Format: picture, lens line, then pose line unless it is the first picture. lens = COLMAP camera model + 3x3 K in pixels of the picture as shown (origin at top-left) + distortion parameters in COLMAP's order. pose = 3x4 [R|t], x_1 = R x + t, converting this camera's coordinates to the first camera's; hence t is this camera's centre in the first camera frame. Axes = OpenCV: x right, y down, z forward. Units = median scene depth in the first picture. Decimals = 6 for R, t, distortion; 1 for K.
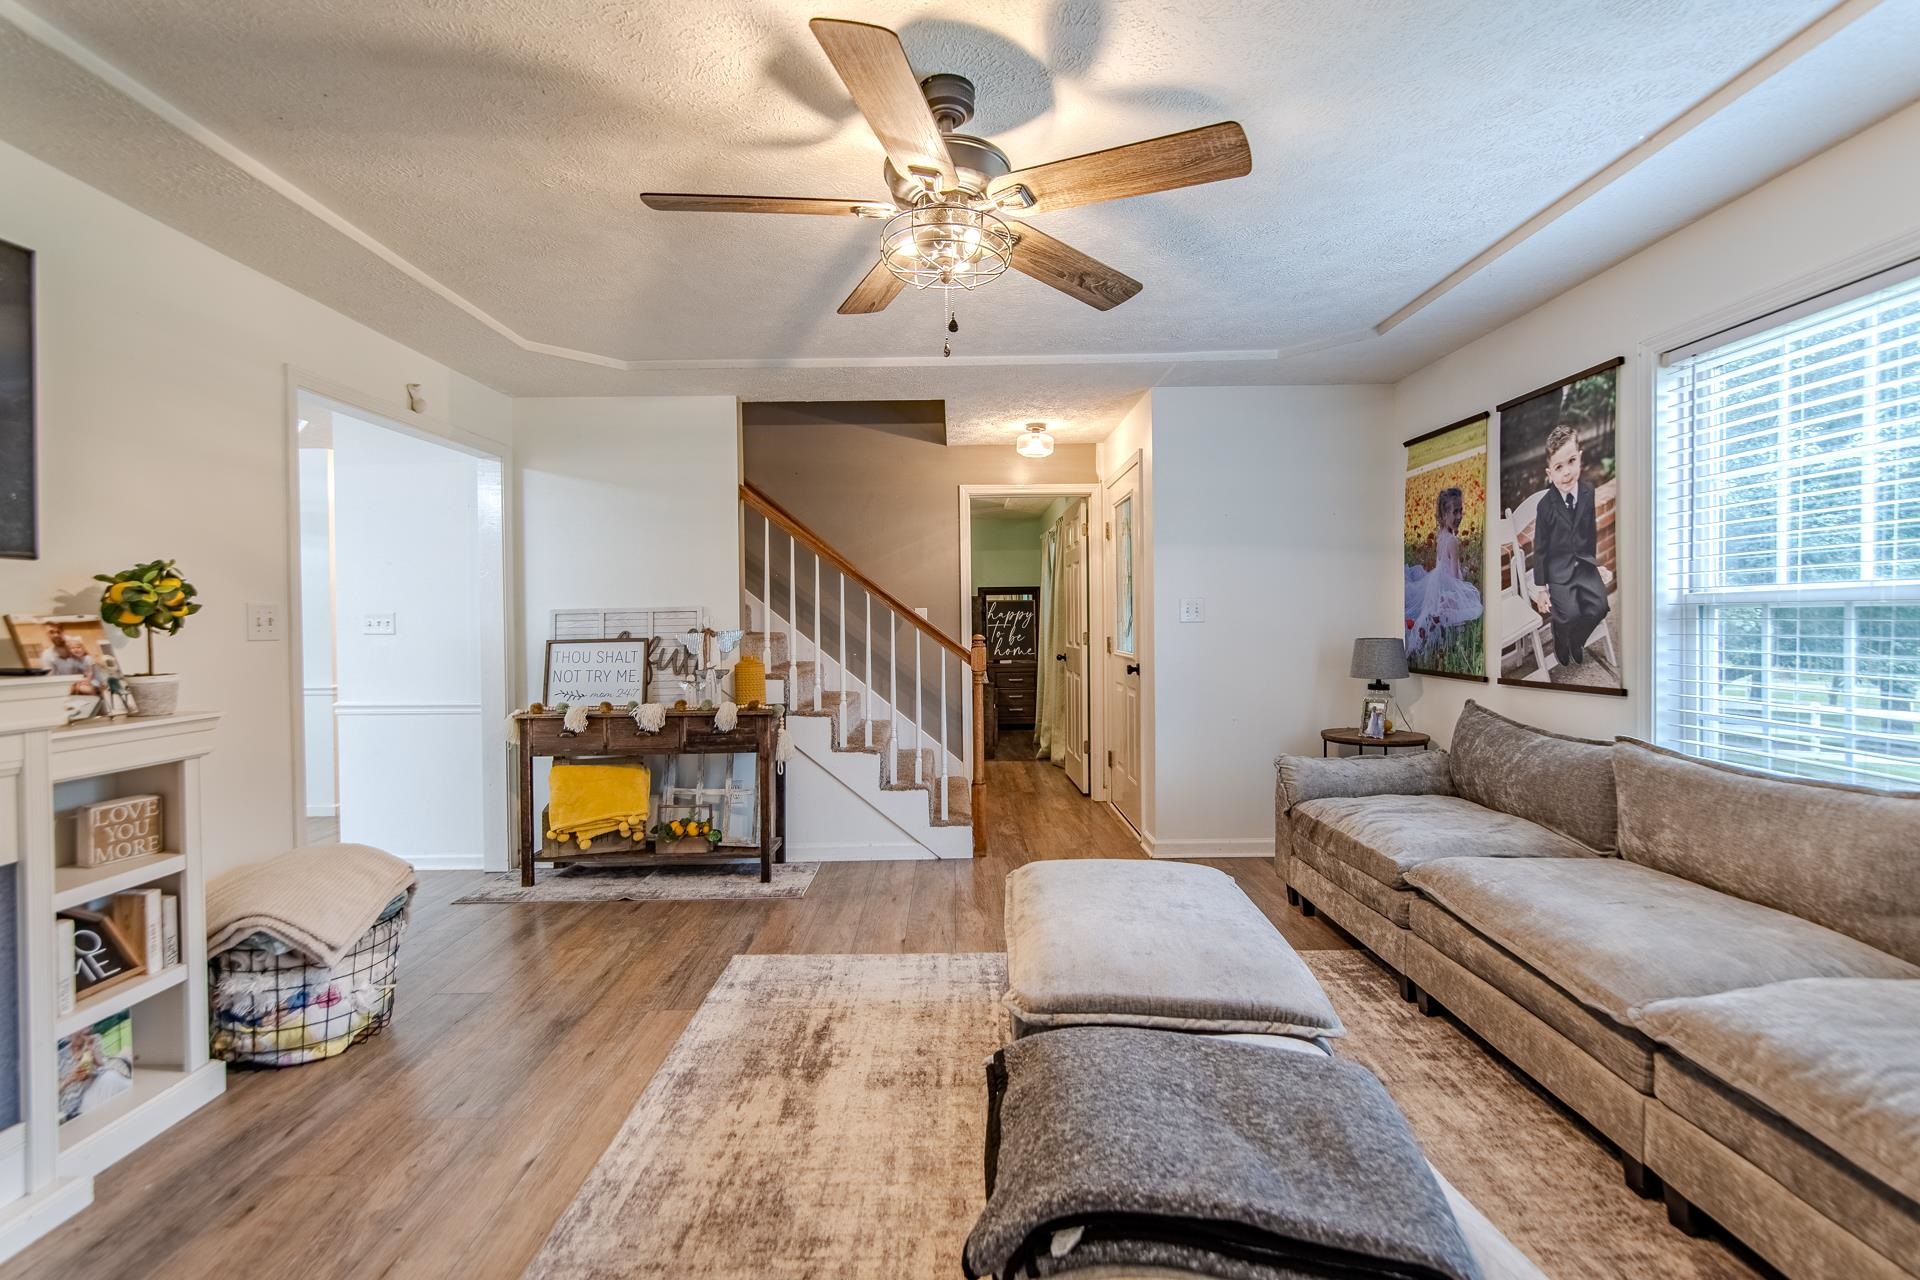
lens RADIAL K [[870.6, 0, 959.7], [0, 870.6, 630.5], [0, 0, 1]] dist [-0.002210, 0.000250]
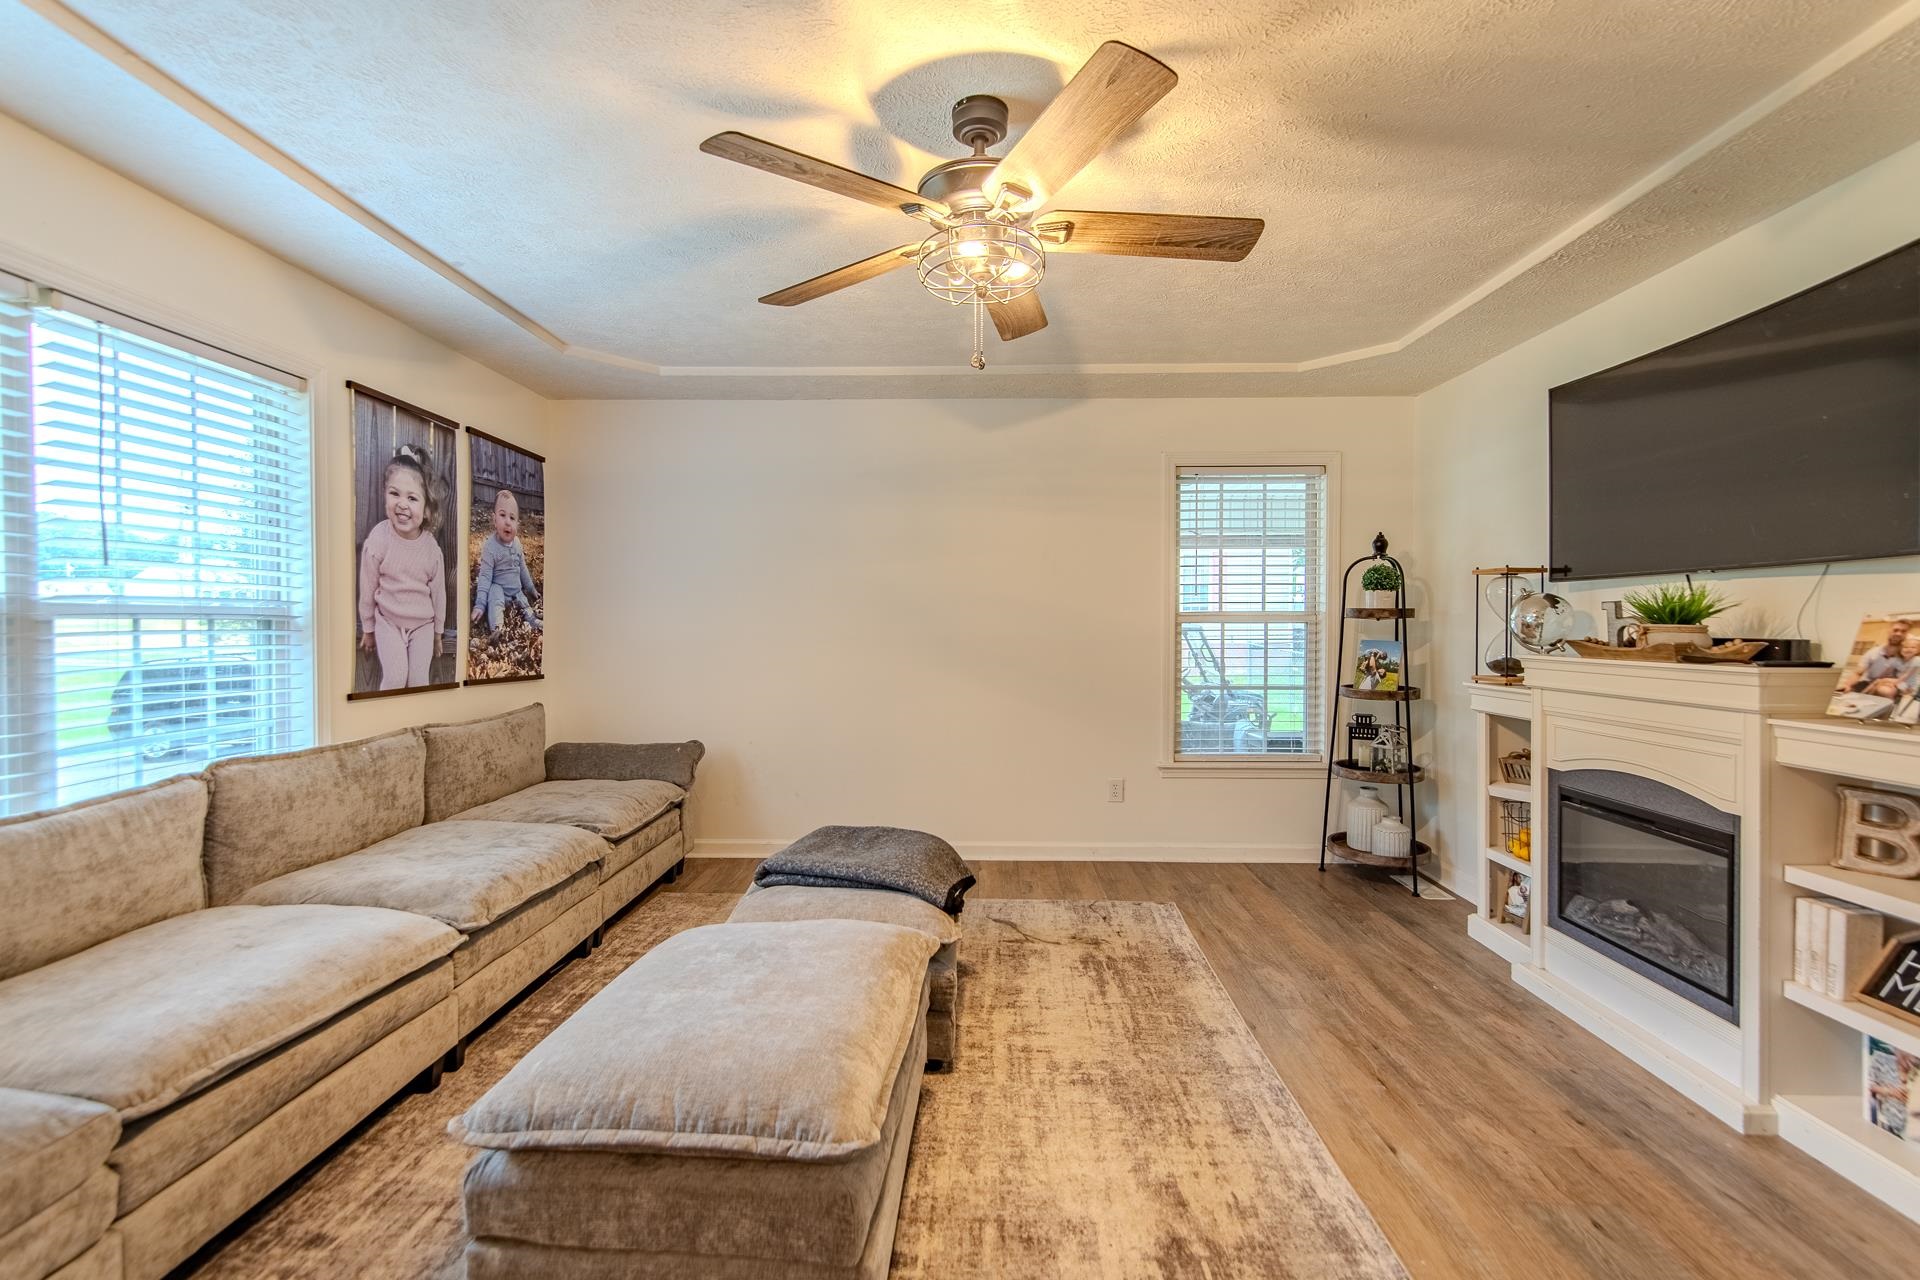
lens RADIAL K [[870.6, 0, 963.0], [0, 870.6, 633.8], [0, 0, 1]] dist [-0.002210, 0.000250]
pose [[-0.999665, 0.008201, 0.024569, -0.014983], [0.008751, 0.999712, 0.022360, -0.025509], [-0.024378, 0.022567, -0.999448, 1.957716]]
